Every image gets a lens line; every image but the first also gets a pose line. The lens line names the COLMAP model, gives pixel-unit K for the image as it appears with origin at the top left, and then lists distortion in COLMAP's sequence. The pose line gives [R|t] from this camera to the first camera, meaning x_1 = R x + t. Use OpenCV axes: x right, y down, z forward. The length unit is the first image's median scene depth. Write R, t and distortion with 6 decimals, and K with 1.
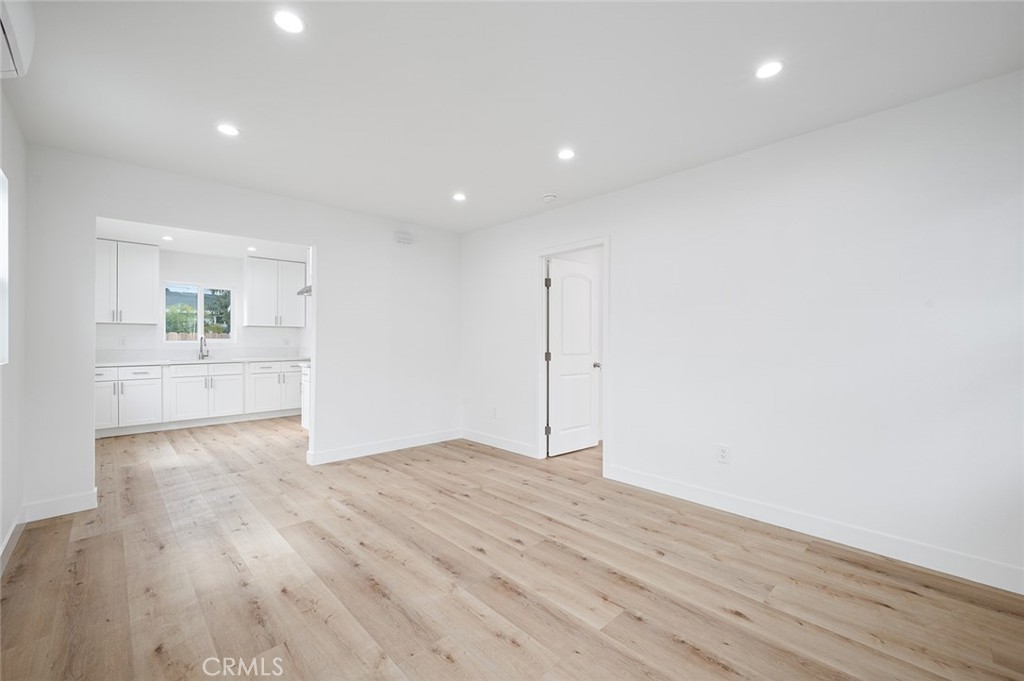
lens RADIAL K [[420.4, 0, 518.1], [0, 420.4, 345.4], [0, 0, 1]] dist [0.003902, -0.000572]
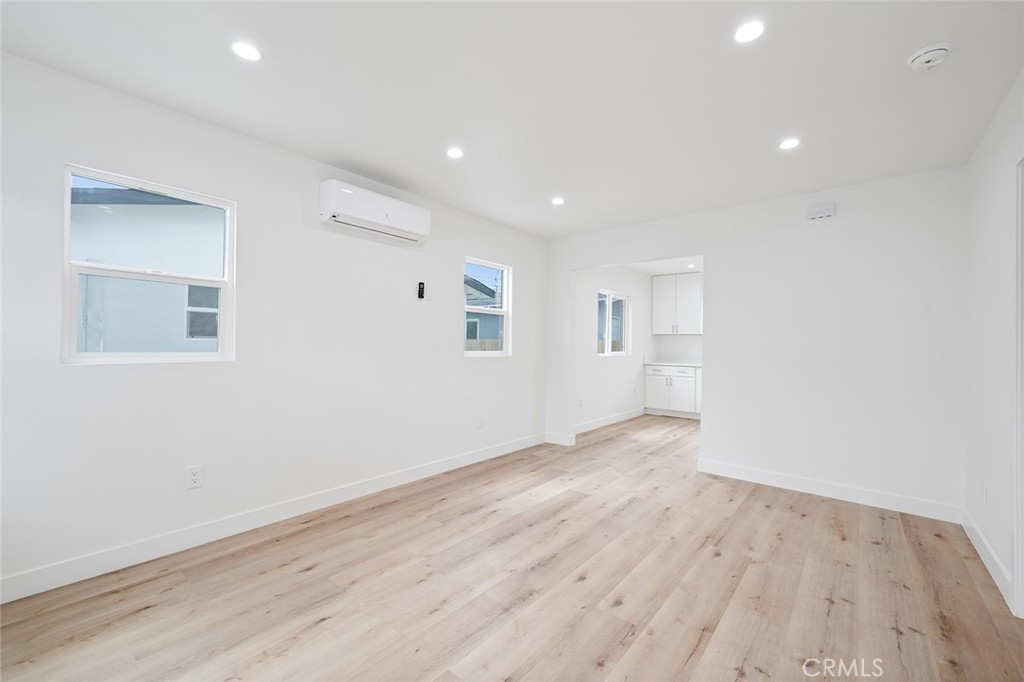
lens RADIAL K [[426.6, 0, 519.9], [0, 426.6, 346.9], [0, 0, 1]] dist [0.007262, 0.000092]
pose [[0.123624, 0.008872, -0.992289, 0.493924], [-0.026400, 0.999636, 0.005649, -0.007821], [0.991978, 0.025498, 0.123814, 0.454807]]
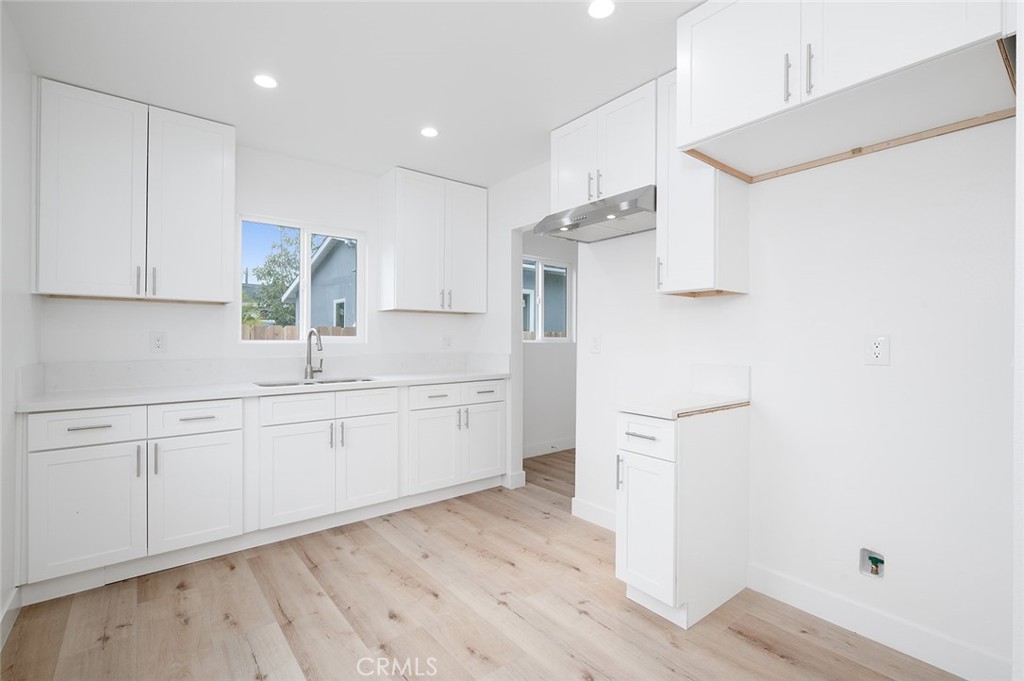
lens RADIAL K [[462.3, 0, 516.0], [0, 462.3, 338.1], [0, 0, 1]] dist [-0.002024, -0.000291]
pose [[0.996600, -0.003480, -0.082317, -0.752650], [0.002160, 0.999868, -0.016113, -0.005618], [0.082362, 0.015880, 0.996476, 0.789484]]
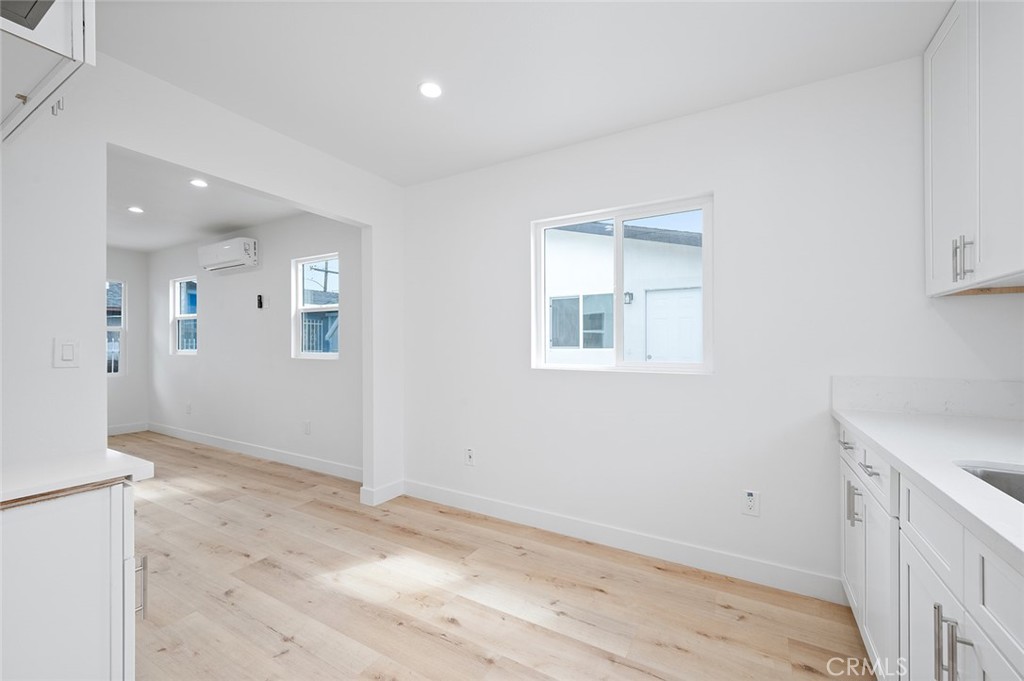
lens RADIAL K [[420.4, 0, 513.2], [0, 420.4, 348.8], [0, 0, 1]] dist [0.003902, -0.000572]
pose [[-0.963462, -0.011679, -0.267590, -0.831891], [-0.014144, 0.999873, 0.007284, -0.011792], [0.267471, 0.010802, -0.963505, 1.631174]]
